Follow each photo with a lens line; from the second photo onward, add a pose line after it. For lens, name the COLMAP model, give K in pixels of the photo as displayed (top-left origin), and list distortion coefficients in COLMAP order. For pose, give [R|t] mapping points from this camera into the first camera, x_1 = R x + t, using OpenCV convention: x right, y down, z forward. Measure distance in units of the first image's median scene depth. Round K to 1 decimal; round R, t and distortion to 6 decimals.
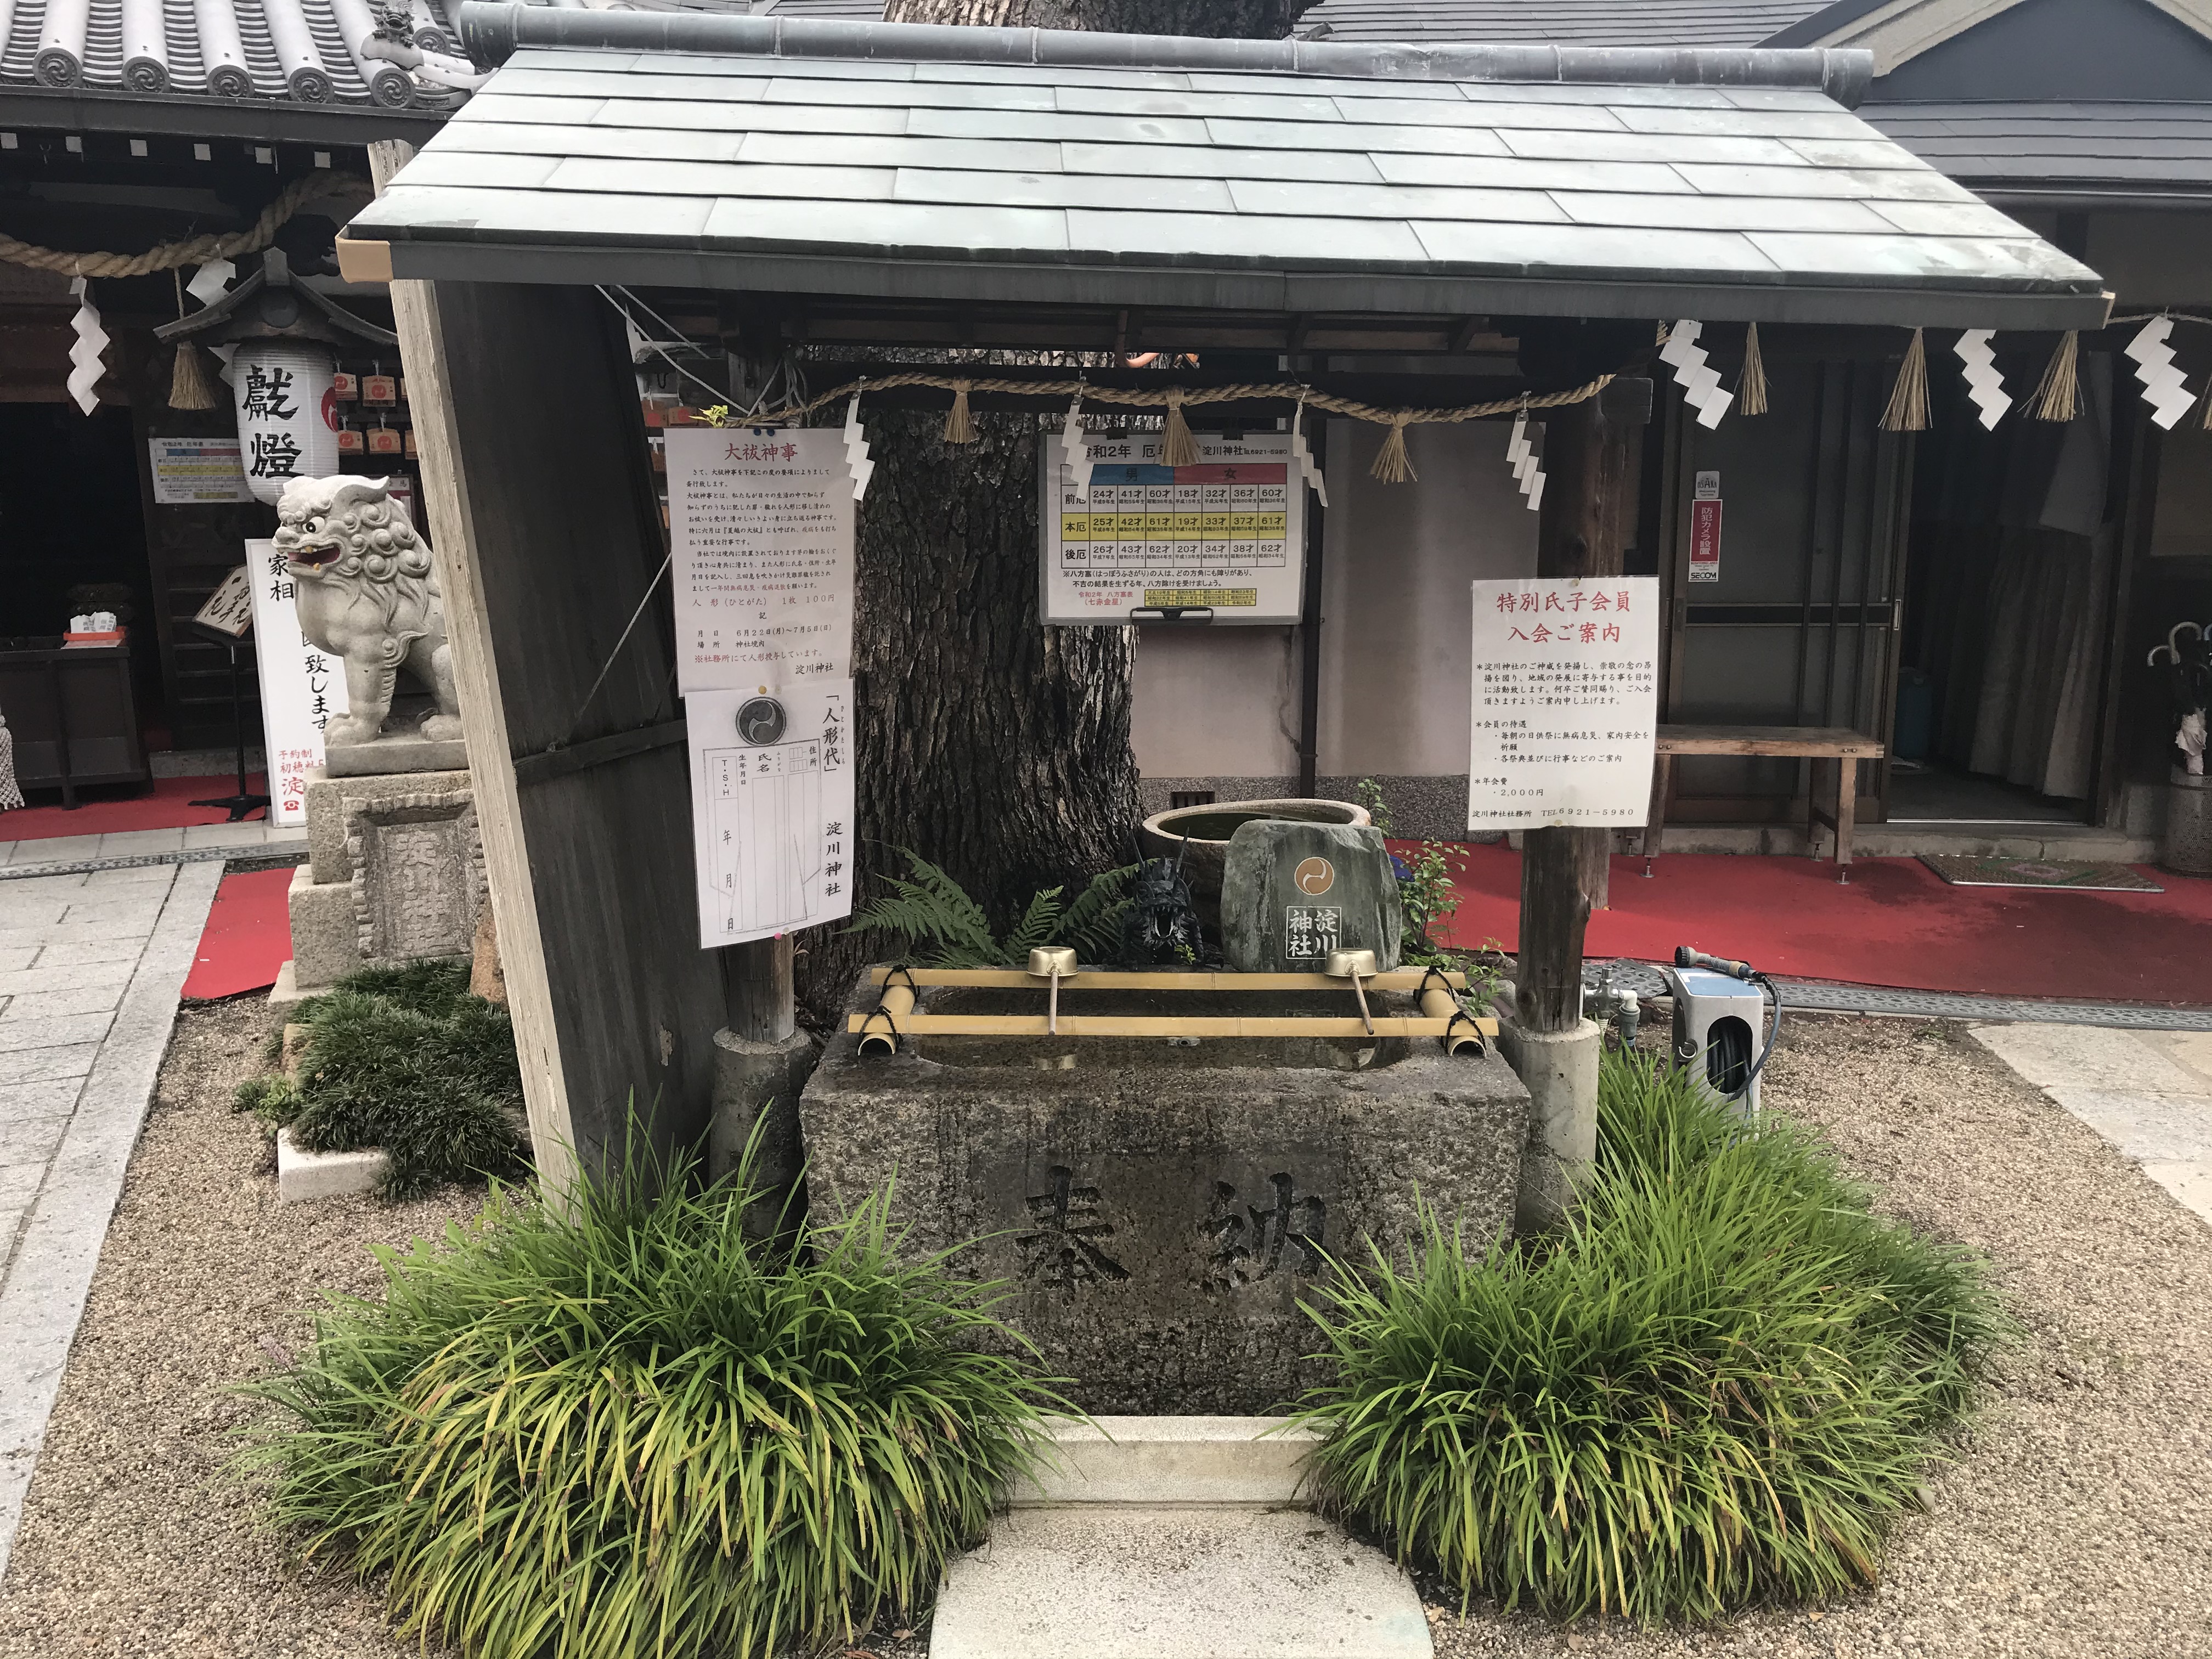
lens RADIAL K [[1831.5, 0, 1044.0], [0, 1831.5, 825.2], [0, 0, 1]] dist [-0.002919, 0.117915]
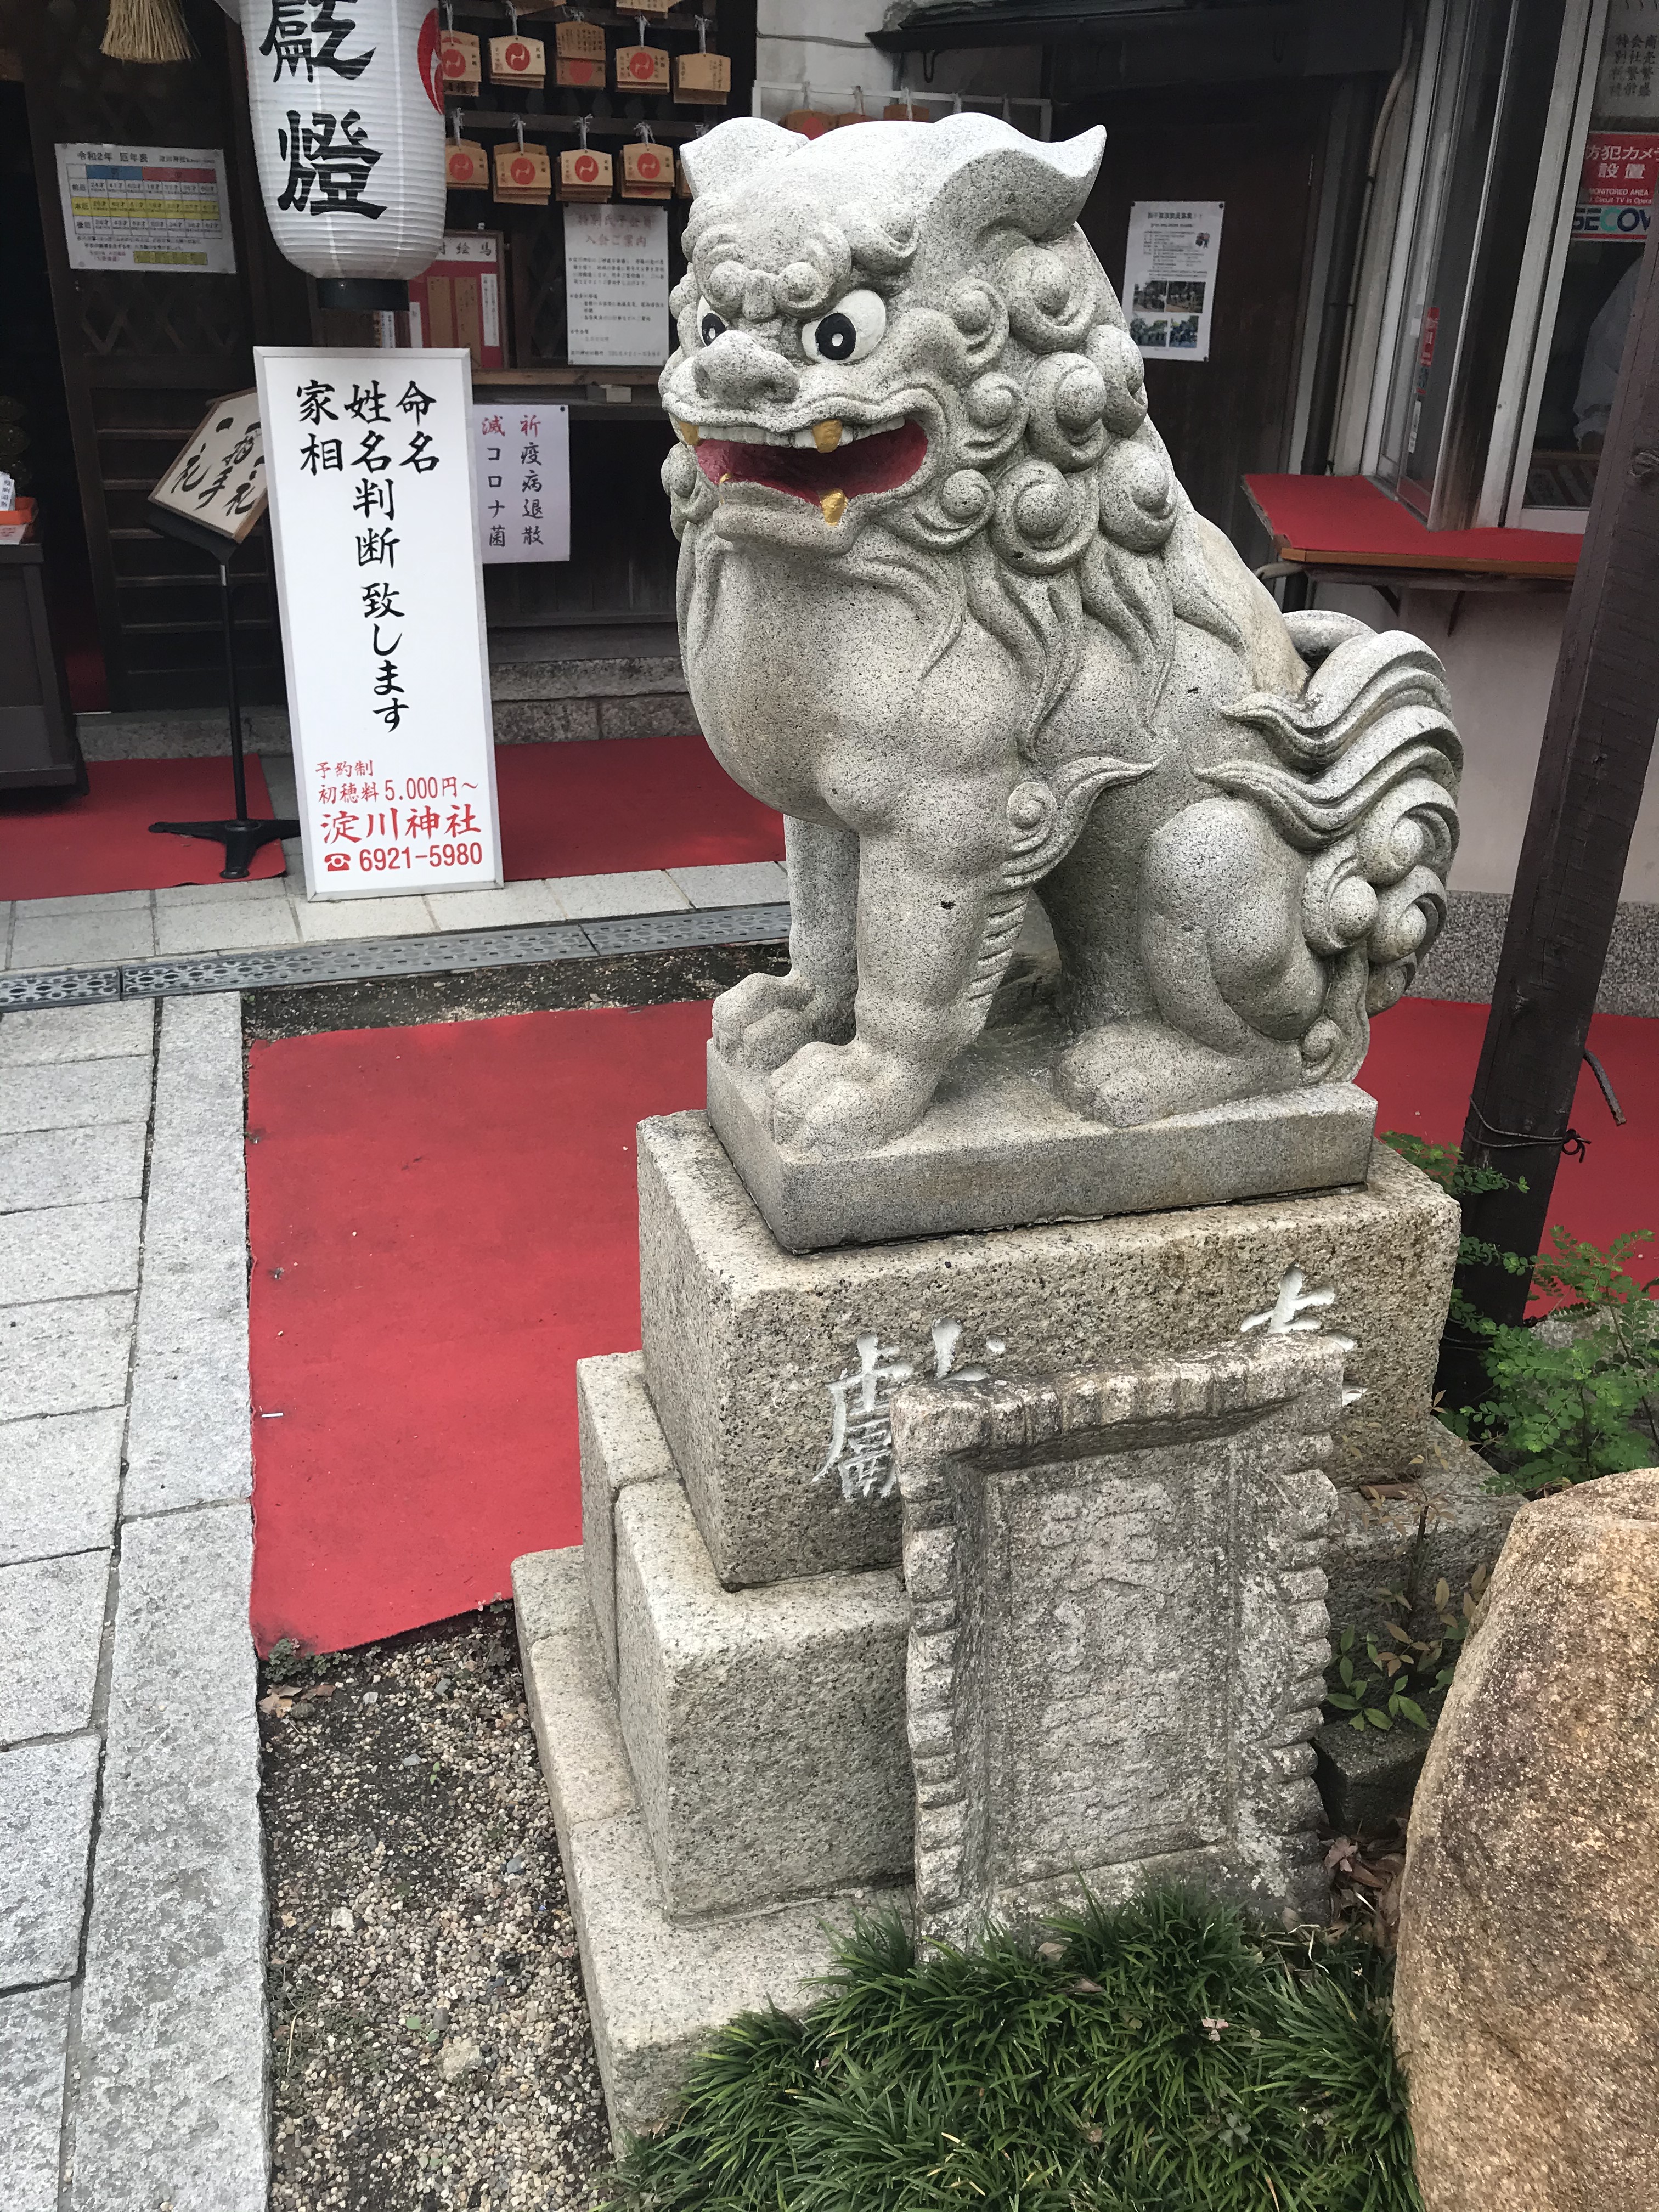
lens RADIAL K [[1849.4, 0, 829.5], [0, 1849.4, 1106.0], [0, 0, 1]] dist [0.002233, -0.004169]
pose [[0.997107, 0.060548, -0.045942, -0.338103], [-0.048608, 0.972688, 0.226970, -0.105543], [0.058430, -0.224081, 0.972817, 0.657431]]
